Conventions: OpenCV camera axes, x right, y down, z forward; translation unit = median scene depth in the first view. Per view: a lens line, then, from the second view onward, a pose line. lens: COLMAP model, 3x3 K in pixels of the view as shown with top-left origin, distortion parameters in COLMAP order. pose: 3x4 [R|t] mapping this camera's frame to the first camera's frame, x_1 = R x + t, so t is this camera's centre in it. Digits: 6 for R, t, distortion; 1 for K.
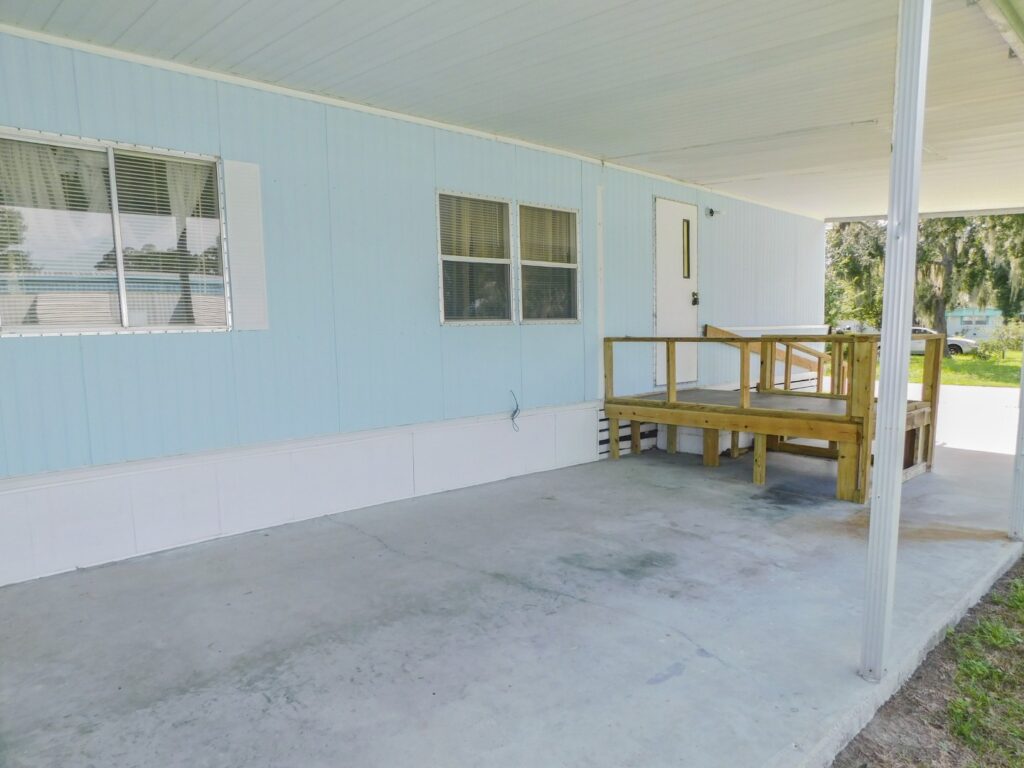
lens RADIAL K [[679.8, 0, 517.6], [0, 679.8, 420.6], [0, 0, 1]] dist [-0.063086, 0.047462]
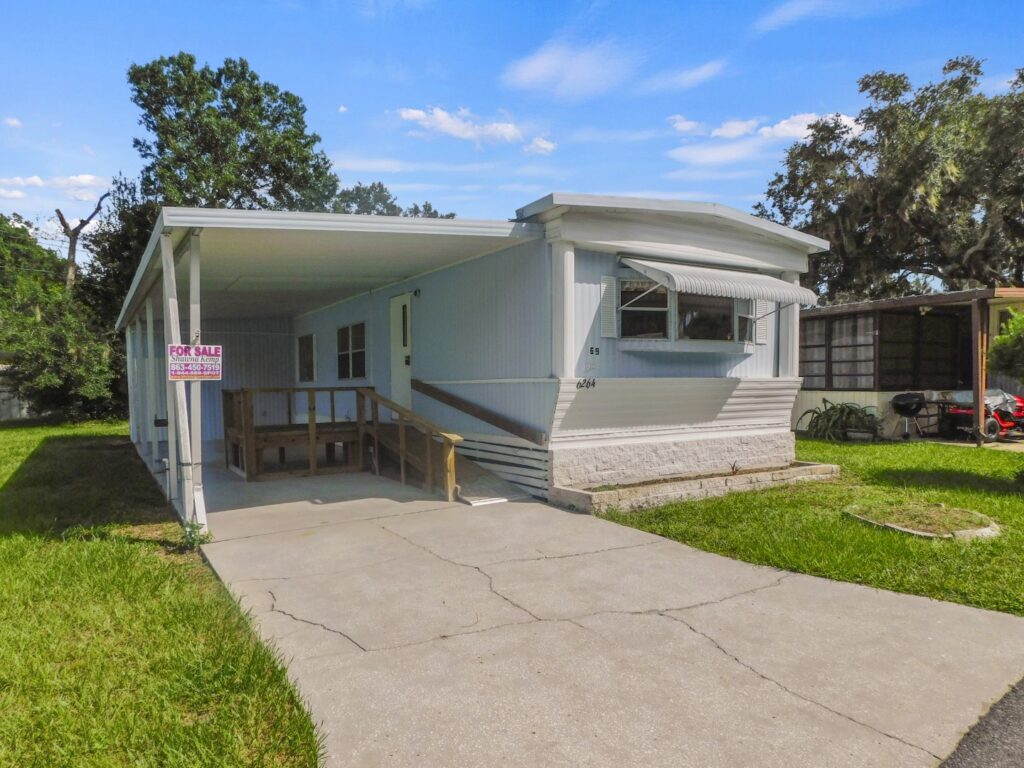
lens RADIAL K [[699.1, 0, 509.8], [0, 699.1, 407.9], [0, 0, 1]] dist [-0.065166, 0.053587]
pose [[-0.214092, 0.059318, -0.975011, 1.822536], [-0.111955, 0.990087, 0.084818, -0.260720], [0.970377, 0.127316, -0.205329, 1.714805]]
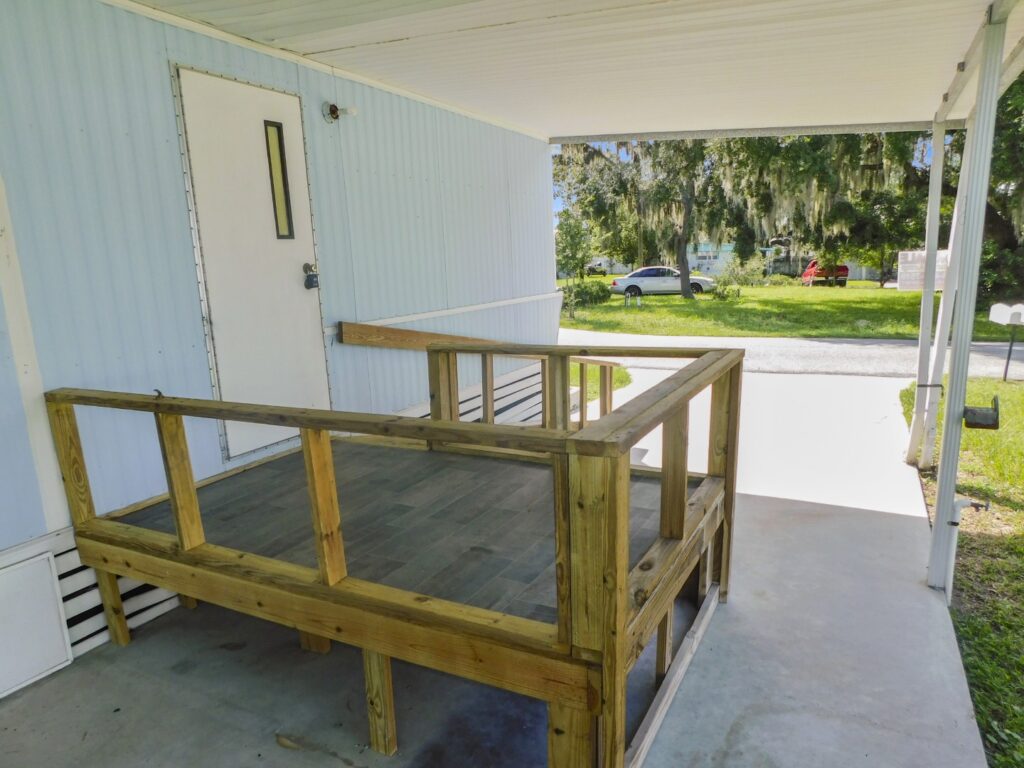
lens RADIAL K [[688.9, 0, 500.7], [0, 688.9, 416.4], [0, 0, 1]] dist [-0.067922, 0.062733]
pose [[0.950982, -0.085697, 0.297135, 0.269829], [0.061999, 0.994163, 0.088301, -0.124564], [-0.302968, -0.065551, 0.950744, 0.497998]]
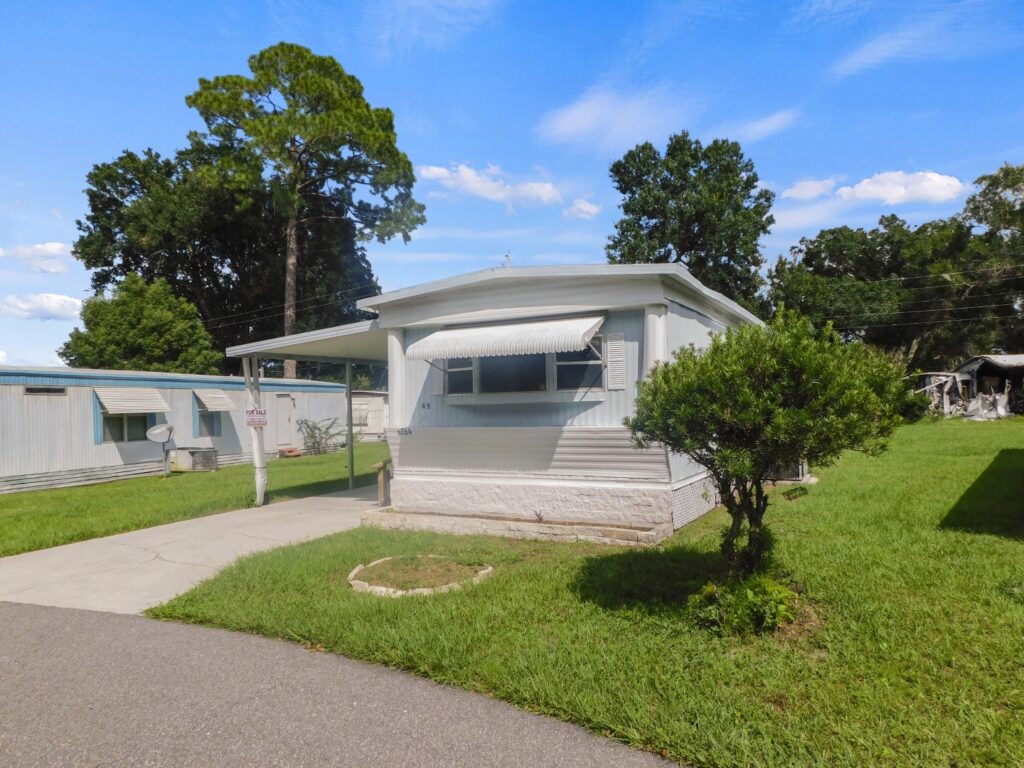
lens RADIAL K [[710.7, 0, 510.8], [0, 710.7, 408.6], [0, 0, 1]] dist [-0.065946, 0.059792]
pose [[-0.957817, 0.042921, -0.284156, 0.894786], [0.005277, 0.991244, 0.131939, -0.468978], [0.287331, 0.124873, -0.949657, 3.118001]]
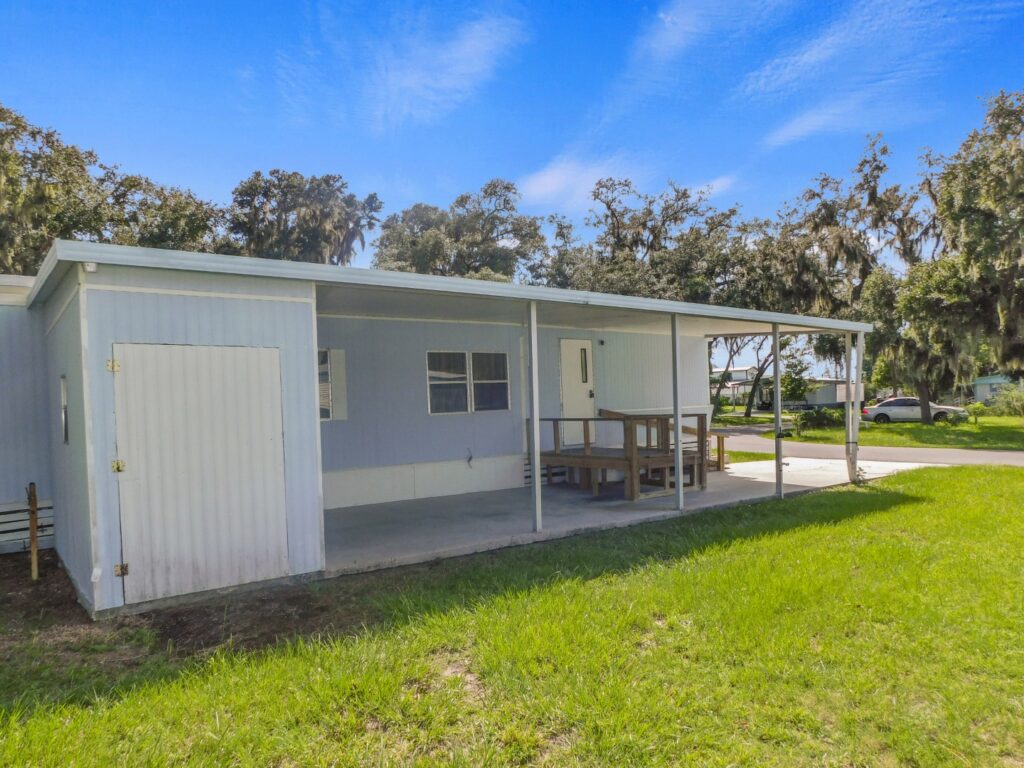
lens RADIAL K [[679.8, 0, 517.6], [0, 679.8, 420.6], [0, 0, 1]] dist [-0.063086, 0.047462]
pose [[0.995186, -0.011709, -0.097299, 0.277978], [0.001421, 0.994457, -0.105137, 0.072306], [0.097991, 0.104493, 0.989686, -0.789858]]
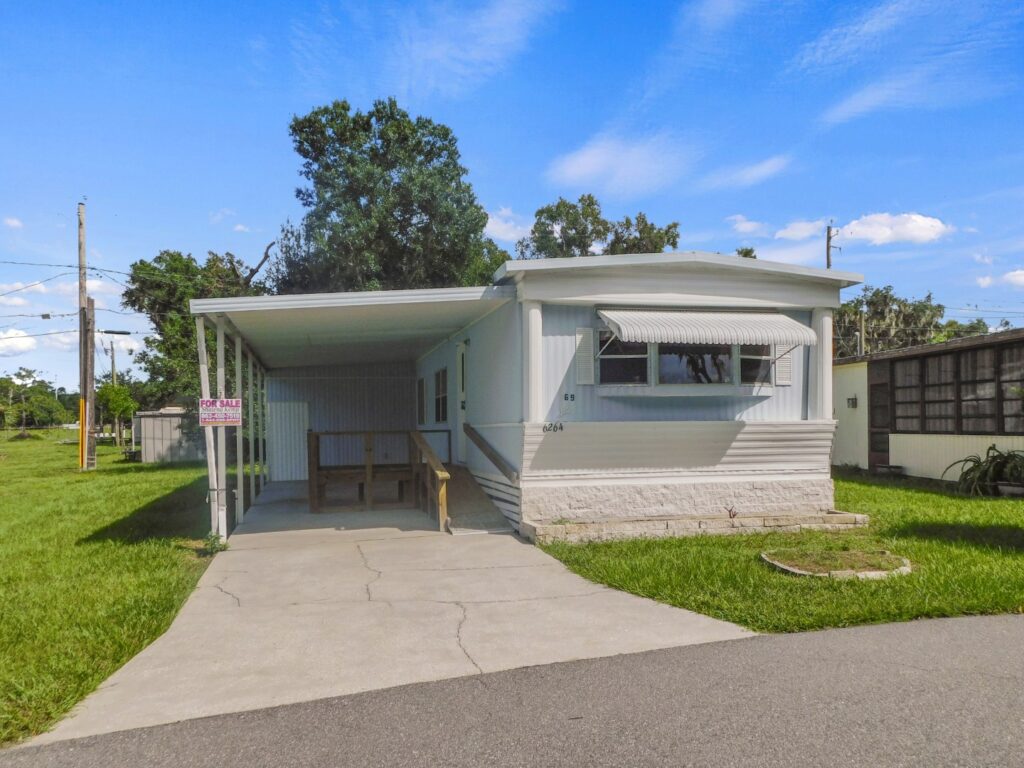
lens RADIAL K [[864.7, 0, 510.6], [0, 864.7, 415.1], [0, 0, 1]] dist [0.004440, 0.014923]
pose [[-0.515882, 0.015907, -0.856512, 2.047006], [-0.088481, 0.993491, 0.071743, -0.343910], [0.852078, 0.112797, -0.511116, 2.321149]]
